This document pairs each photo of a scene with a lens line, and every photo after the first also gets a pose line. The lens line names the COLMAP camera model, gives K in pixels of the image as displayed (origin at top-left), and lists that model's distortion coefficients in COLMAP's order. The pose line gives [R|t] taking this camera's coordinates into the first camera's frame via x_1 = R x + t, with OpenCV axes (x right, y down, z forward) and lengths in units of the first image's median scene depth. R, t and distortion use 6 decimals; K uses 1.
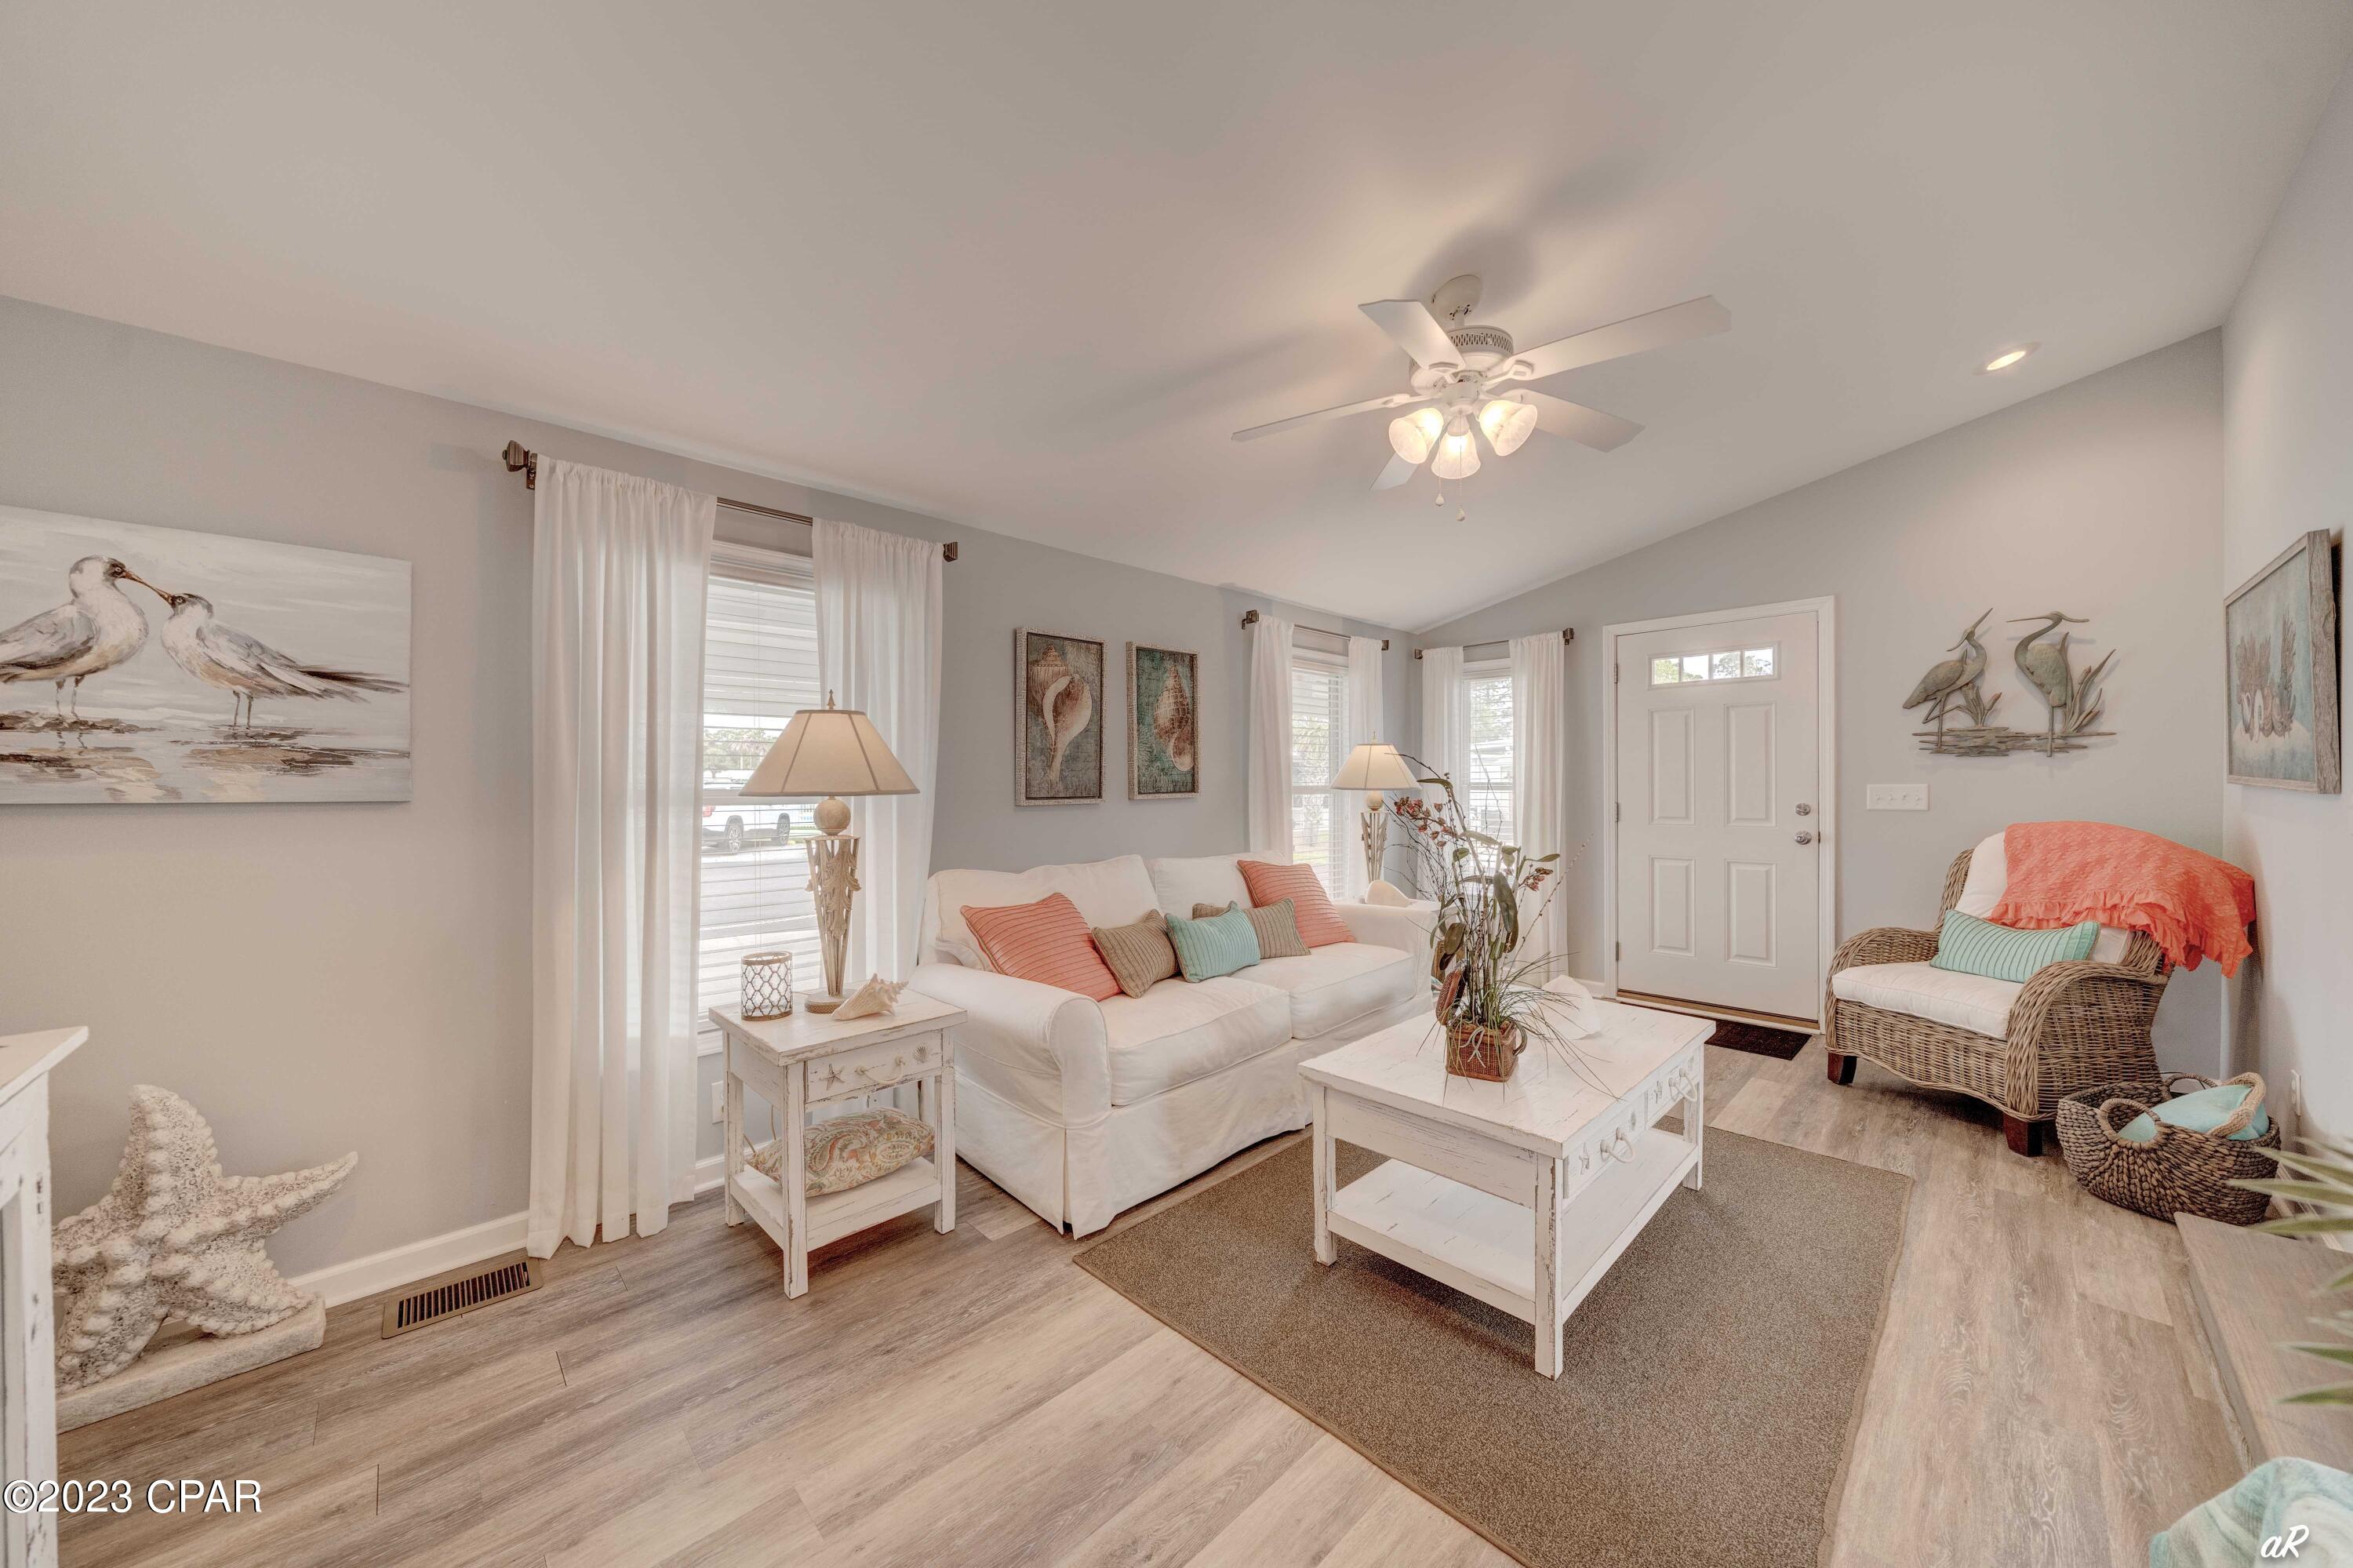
lens RADIAL K [[819.8, 0, 1166.1], [0, 819.8, 791.2], [0, 0, 1]] dist [-0.001229, -0.000144]
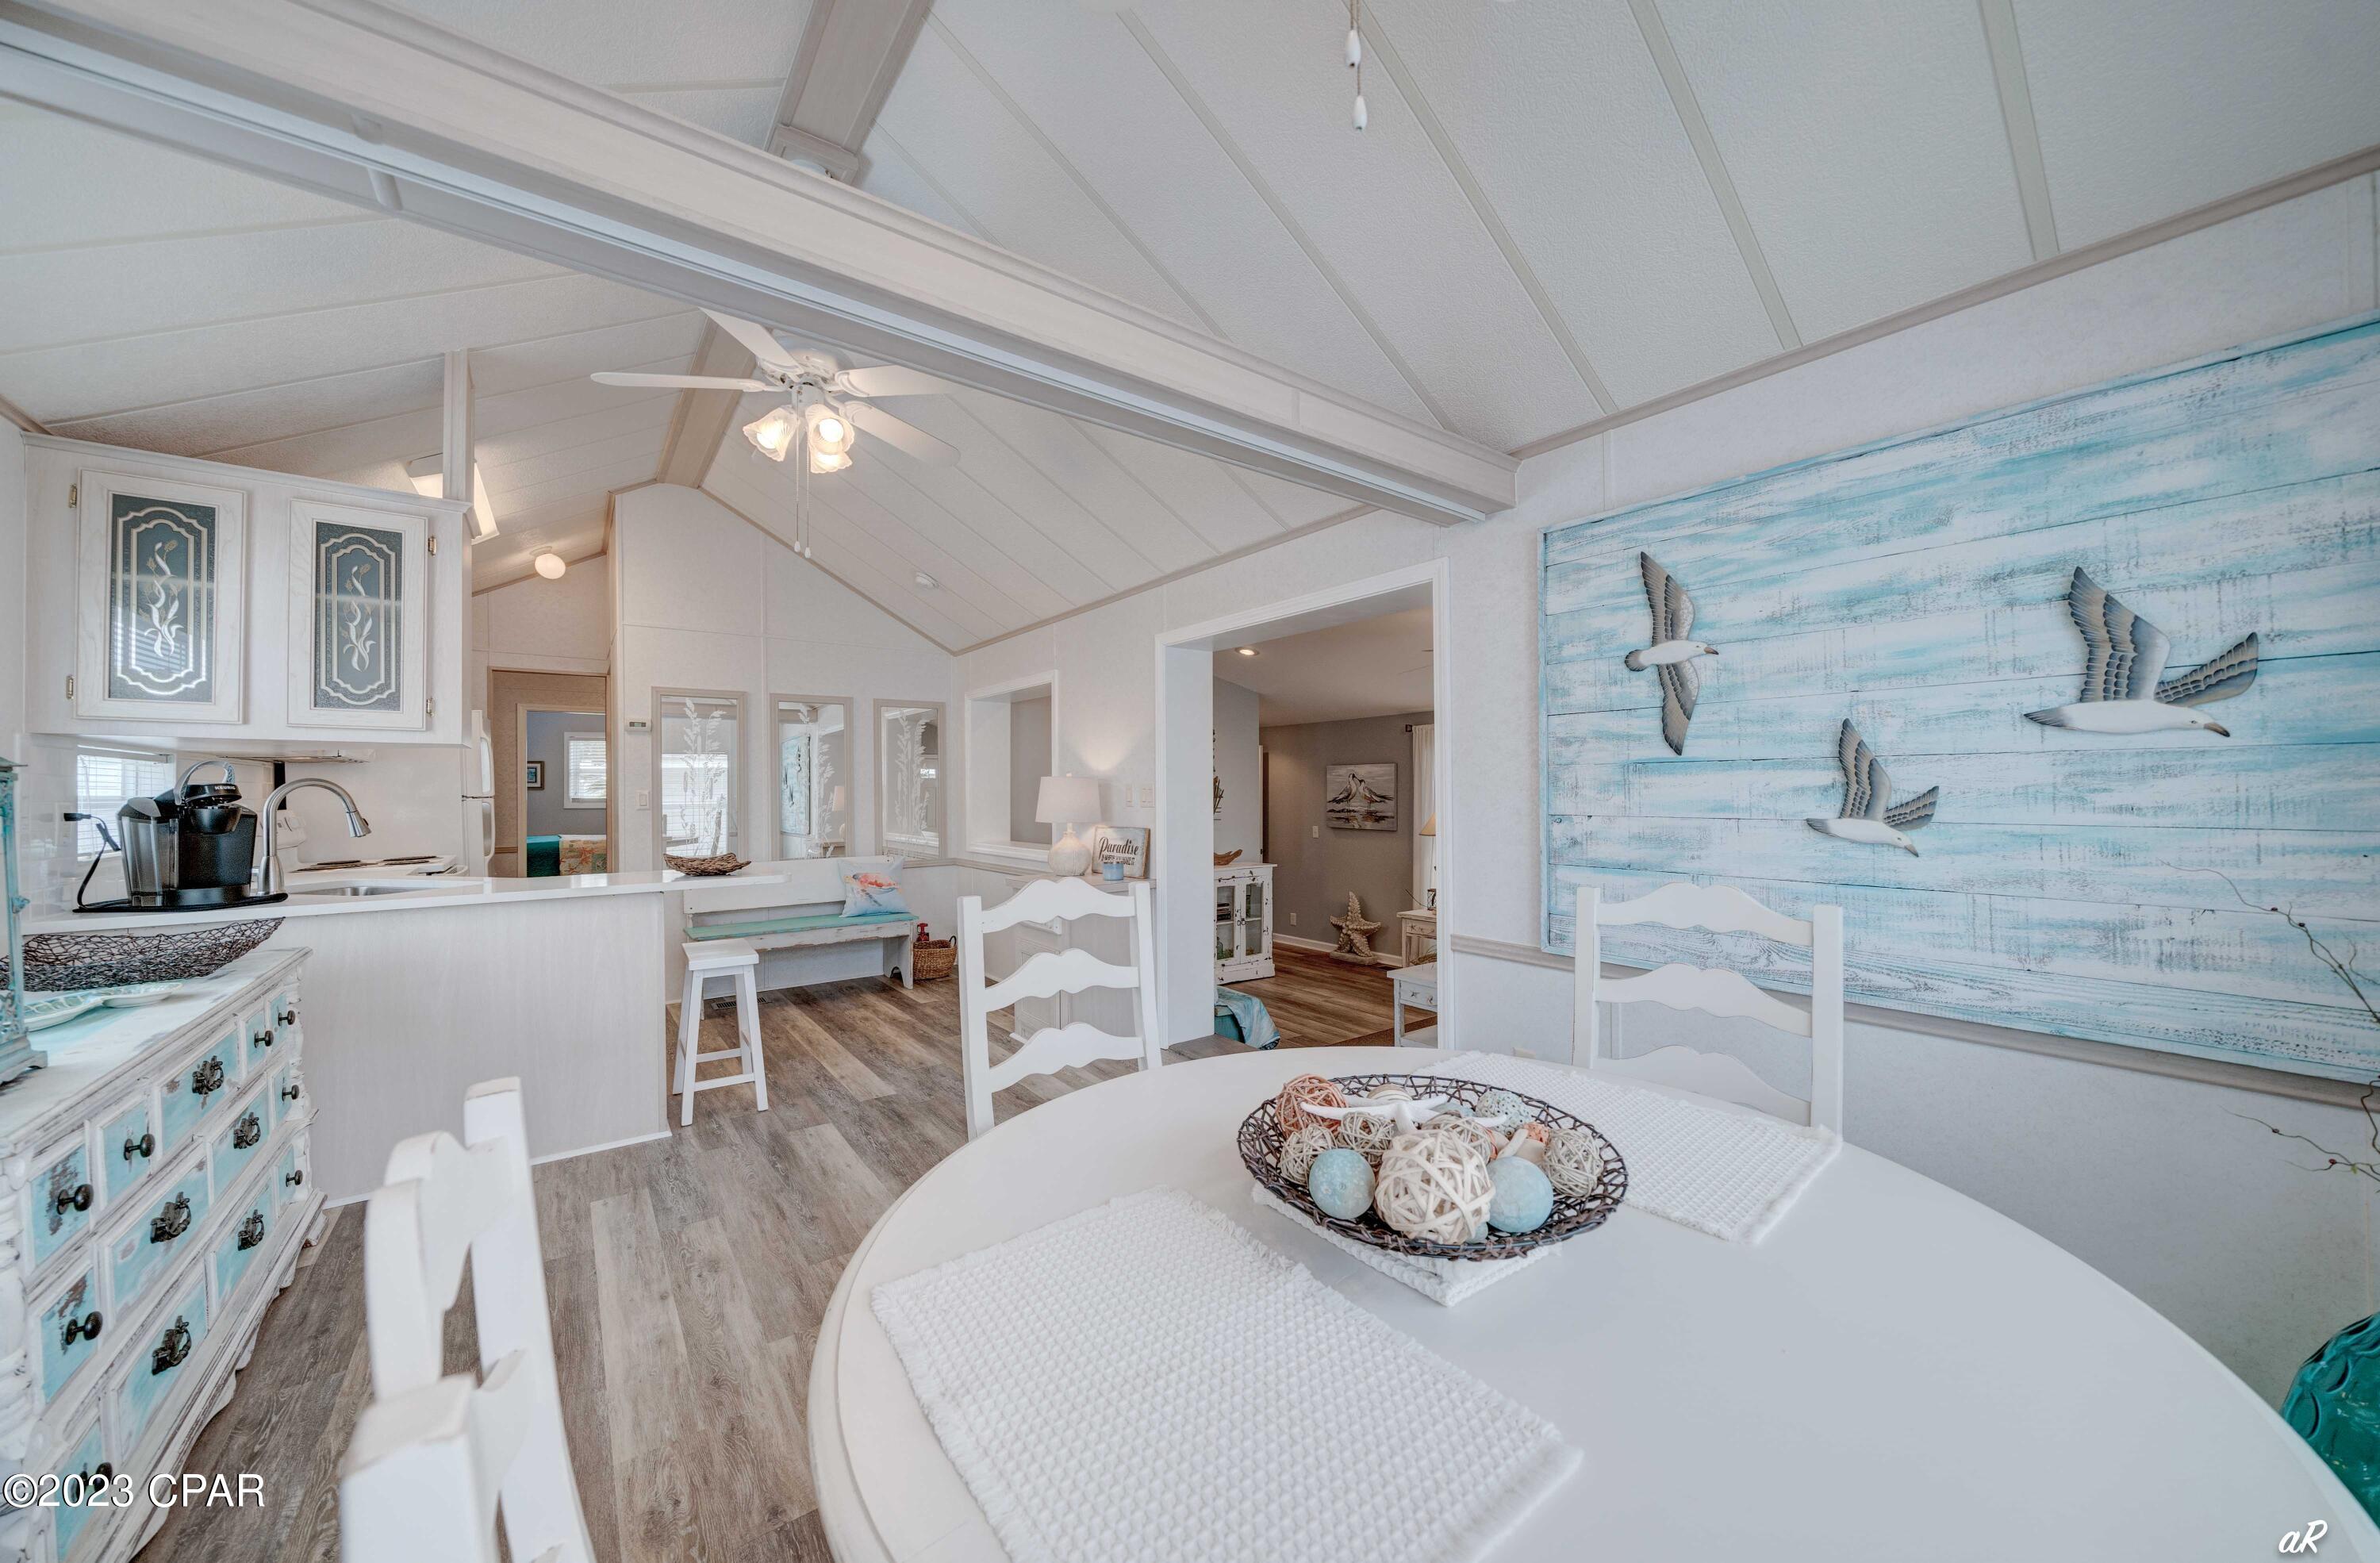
lens RADIAL K [[825.5, 0, 1190.0], [0, 825.5, 781.5], [0, 0, 1]] dist [0.000200, 0.000004]
pose [[-0.099364, -0.009751, -0.995003, 2.775124], [-0.004902, 0.999945, -0.009309, -0.165617], [0.995039, 0.003953, -0.099406, 0.478434]]
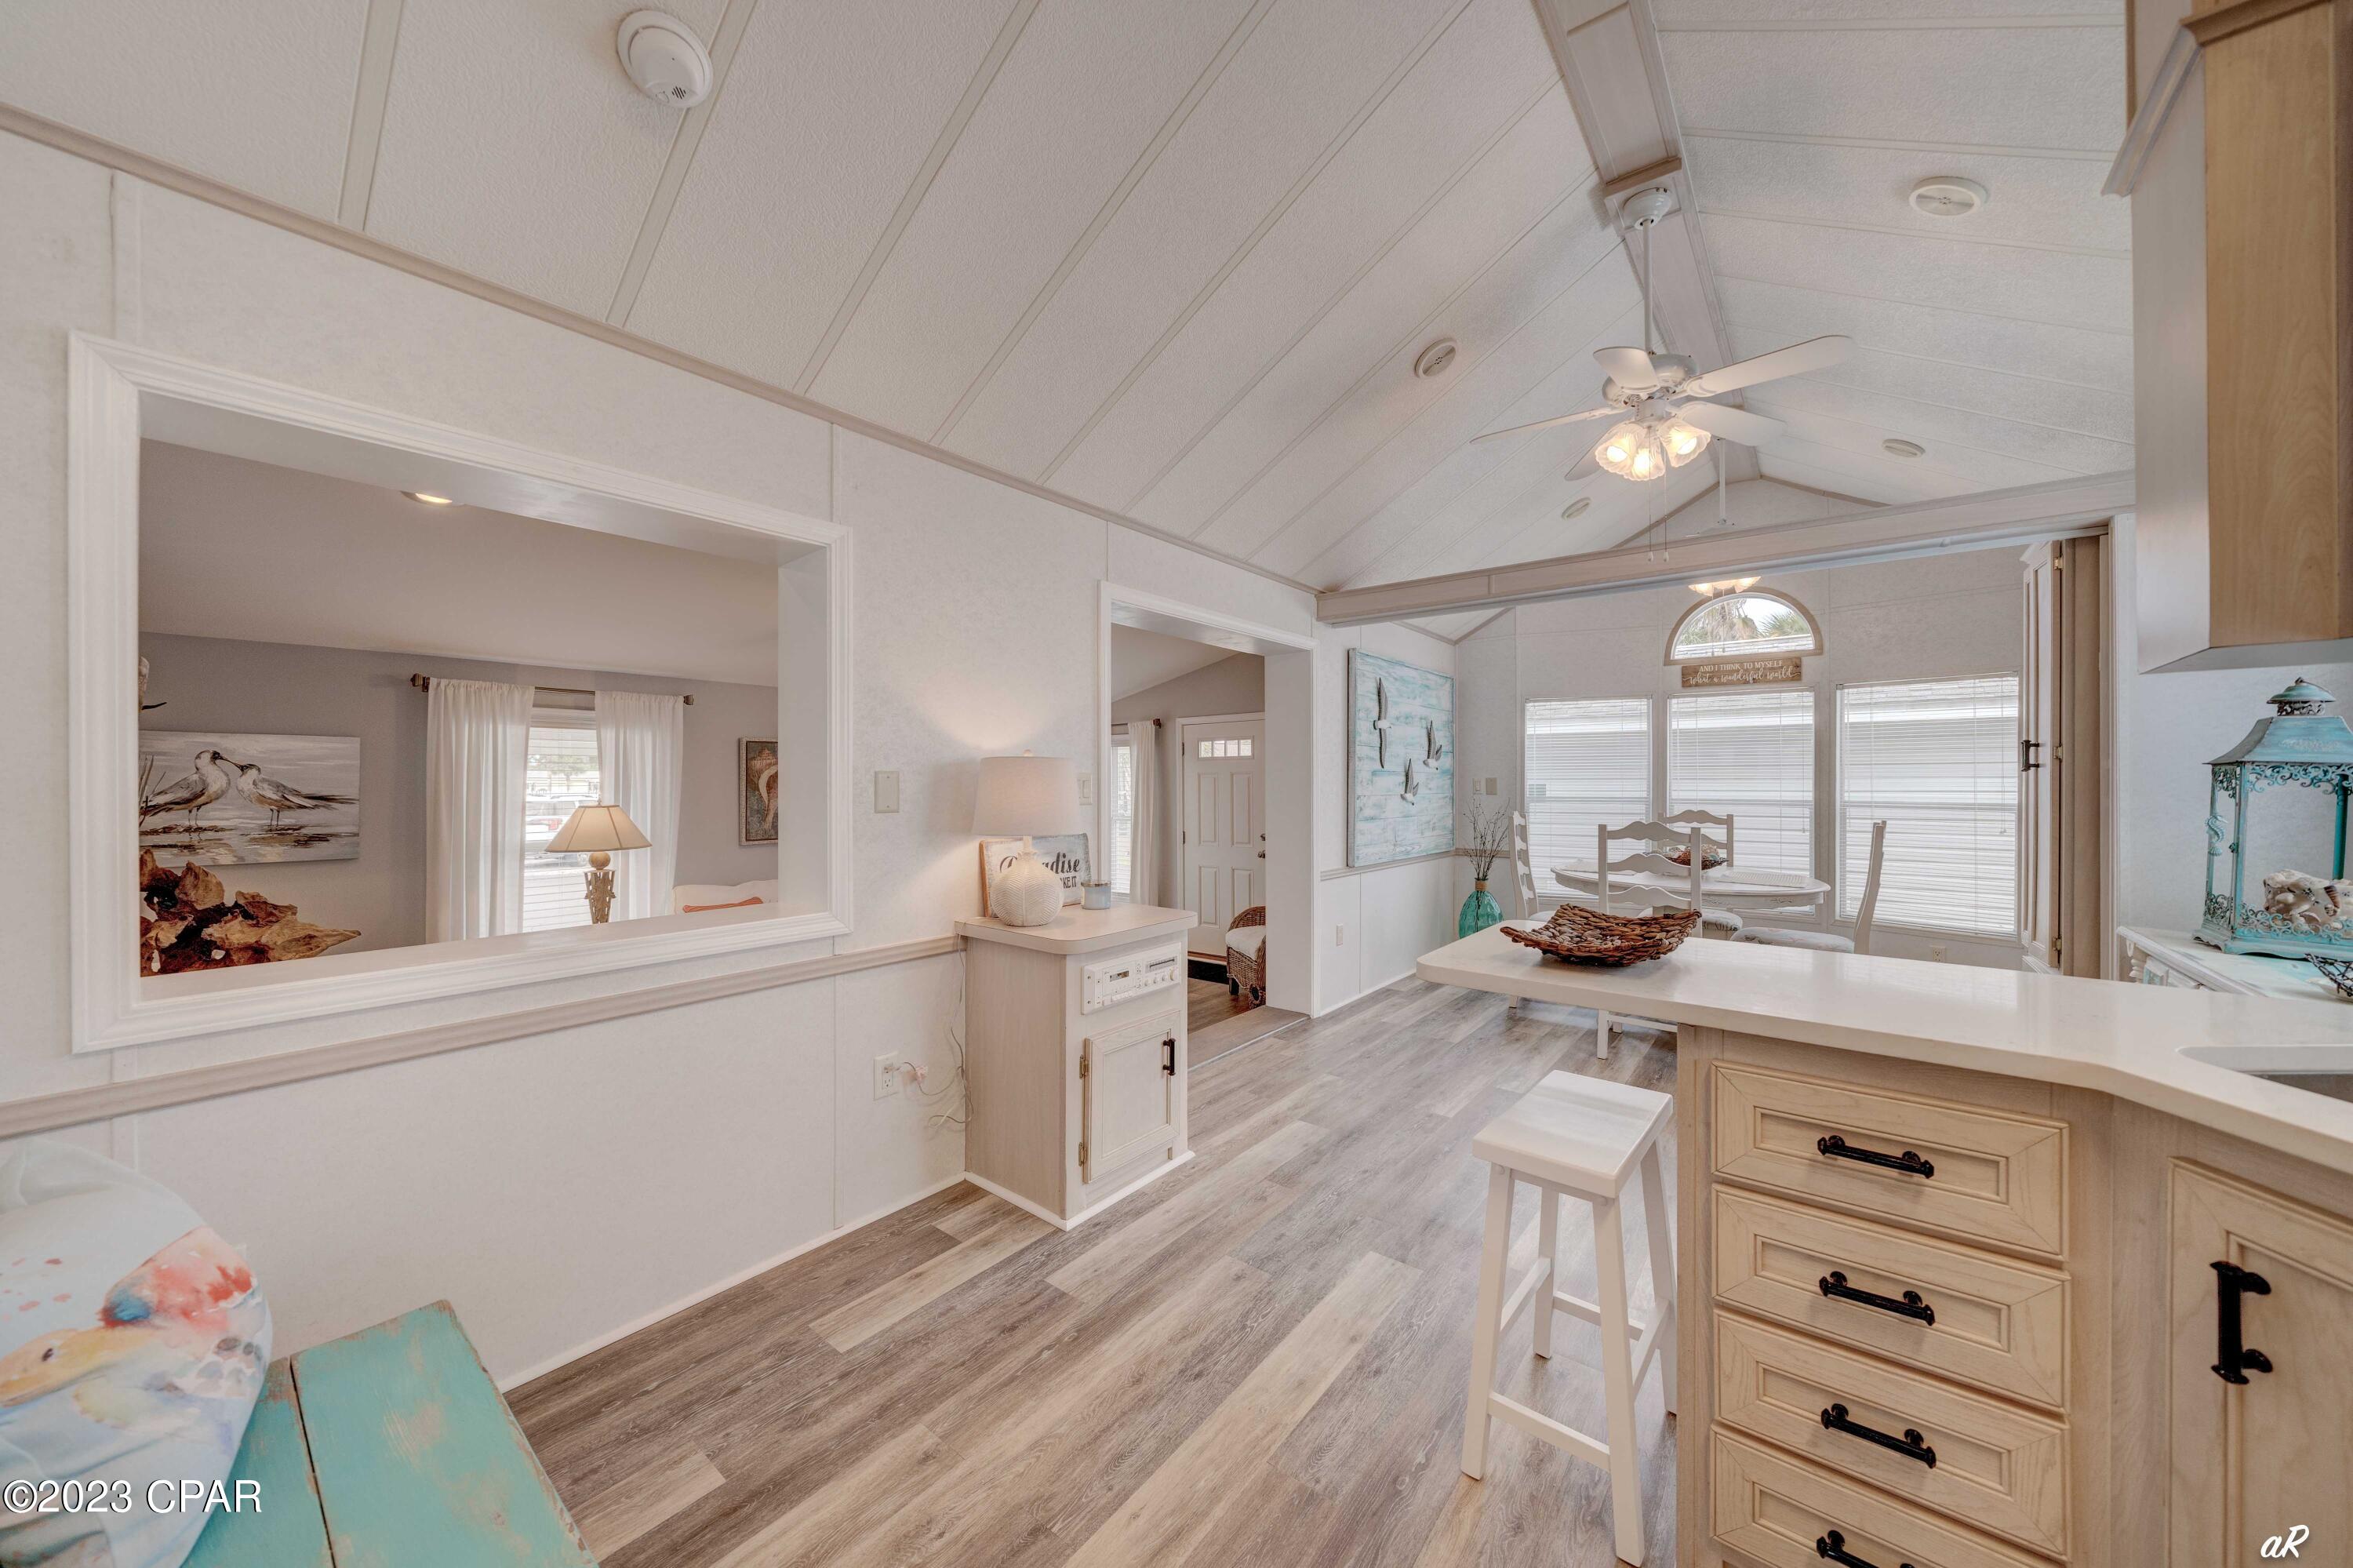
lens RADIAL K [[819.7, 0, 1197.0], [0, 819.7, 784.8], [0, 0, 1]] dist [-0.000582, -0.000056]
pose [[0.987556, -0.001357, 0.157260, 0.779119], [0.002791, 0.999957, -0.008895, -0.143954], [-0.157241, 0.009223, 0.987517, -1.295030]]
